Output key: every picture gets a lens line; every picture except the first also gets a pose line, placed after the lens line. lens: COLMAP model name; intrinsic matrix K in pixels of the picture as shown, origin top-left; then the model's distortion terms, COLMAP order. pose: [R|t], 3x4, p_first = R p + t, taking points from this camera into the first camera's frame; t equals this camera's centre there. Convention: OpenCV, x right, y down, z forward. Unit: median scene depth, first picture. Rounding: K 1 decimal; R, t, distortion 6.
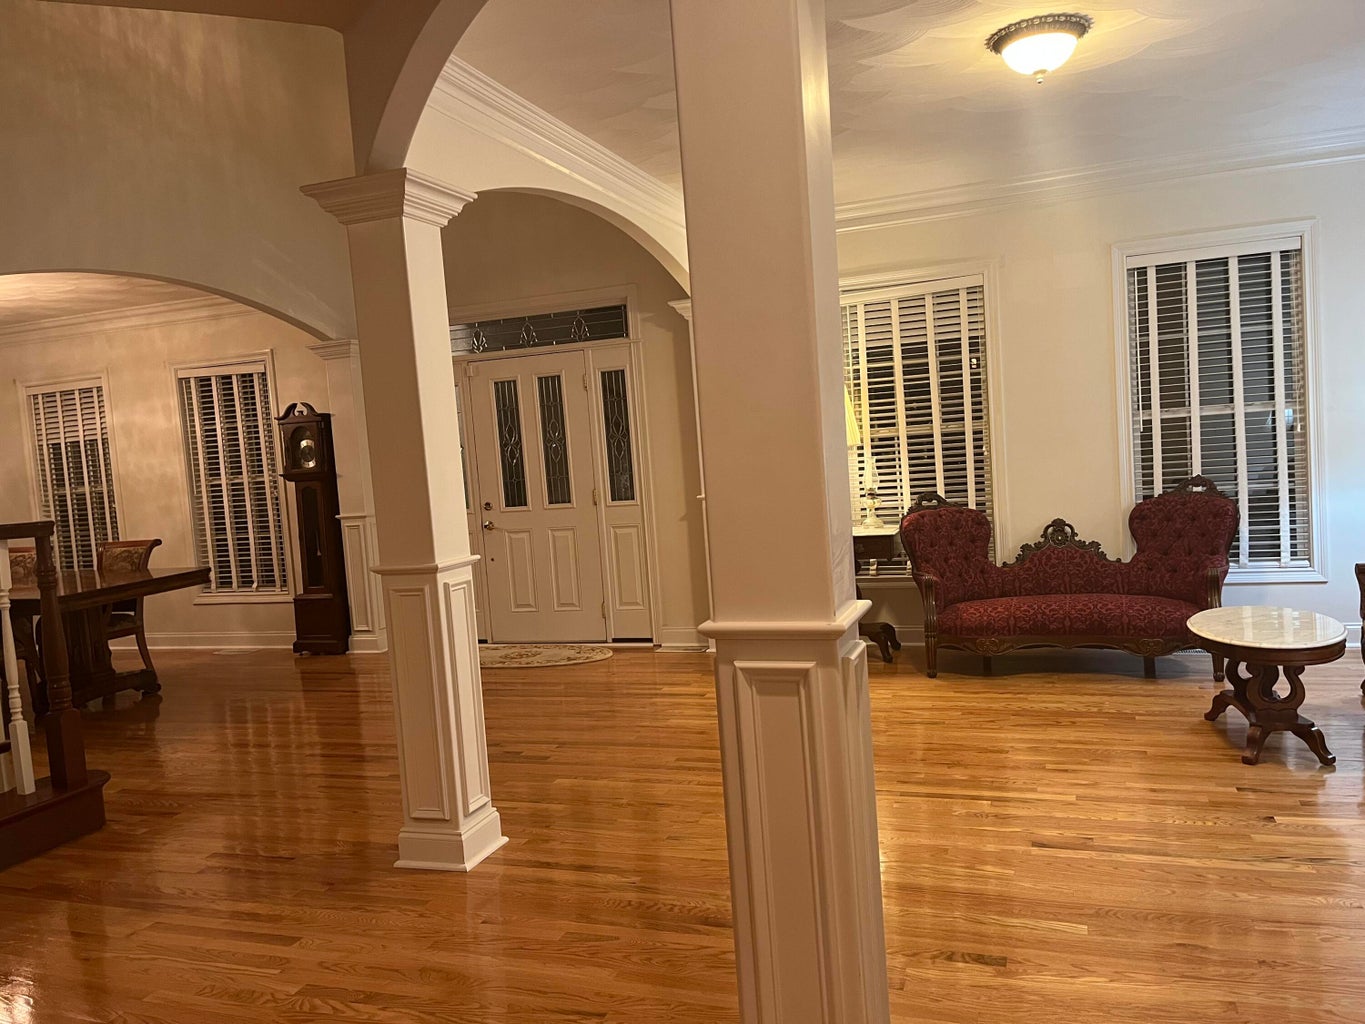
lens RADIAL K [[1043.1, 0, 672.9], [0, 1043.1, 518.5], [0, 0, 1]] dist [0.049251, -0.036966]
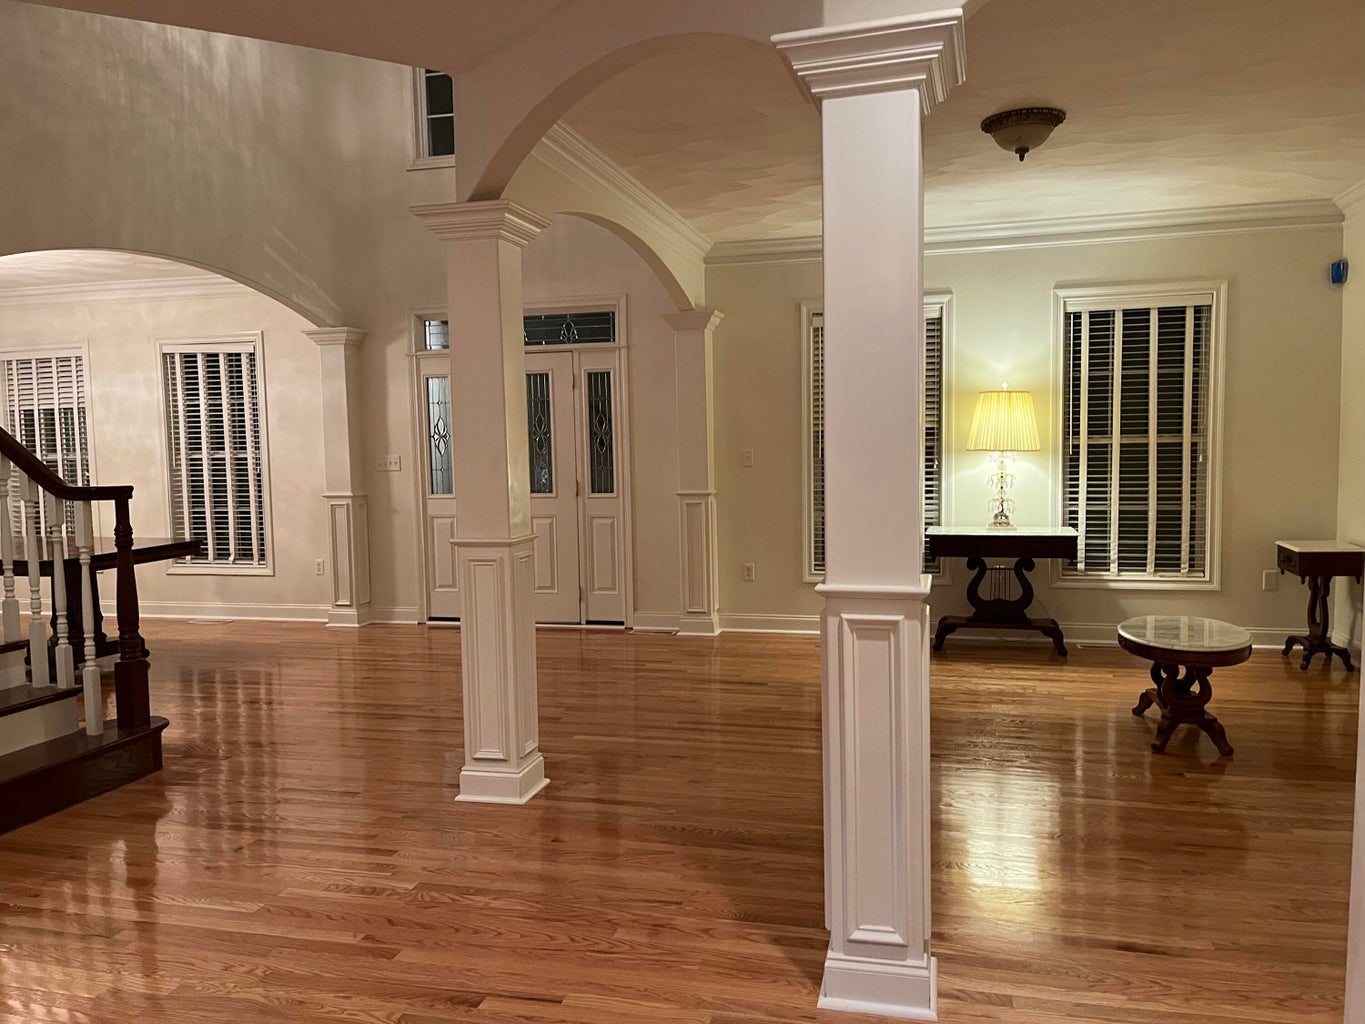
lens RADIAL K [[1043.1, 0, 677.9], [0, 1043.1, 518.8], [0, 0, 1]] dist [0.049251, -0.036966]
pose [[0.994235, 0.045871, 0.096918, -0.087862], [-0.046031, 0.998940, -0.000589, 0.007625], [-0.096843, -0.003876, 0.995292, -0.097629]]
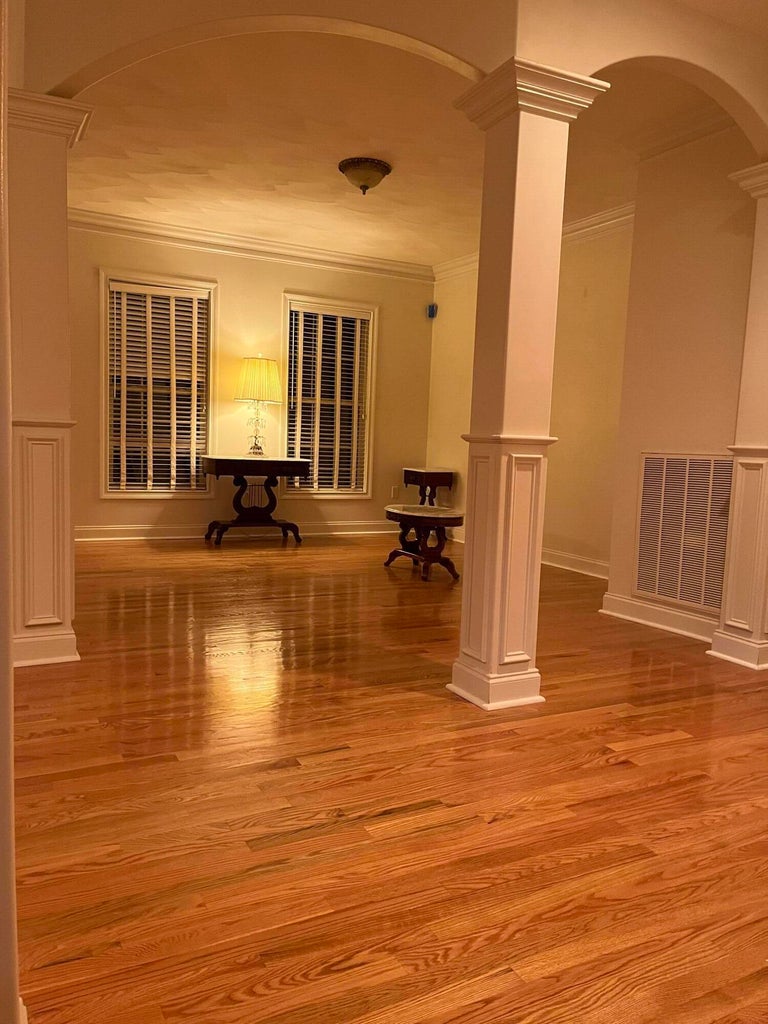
lens RADIAL K [[782.5, 0, 388.0], [0, 782.5, 513.6], [0, 0, 1]] dist [0.049251, -0.036966]
pose [[0.665899, 0.025154, 0.745618, -0.388290], [-0.037008, 0.999315, -0.000661, 0.081626], [-0.745124, -0.027153, 0.666373, 0.042144]]
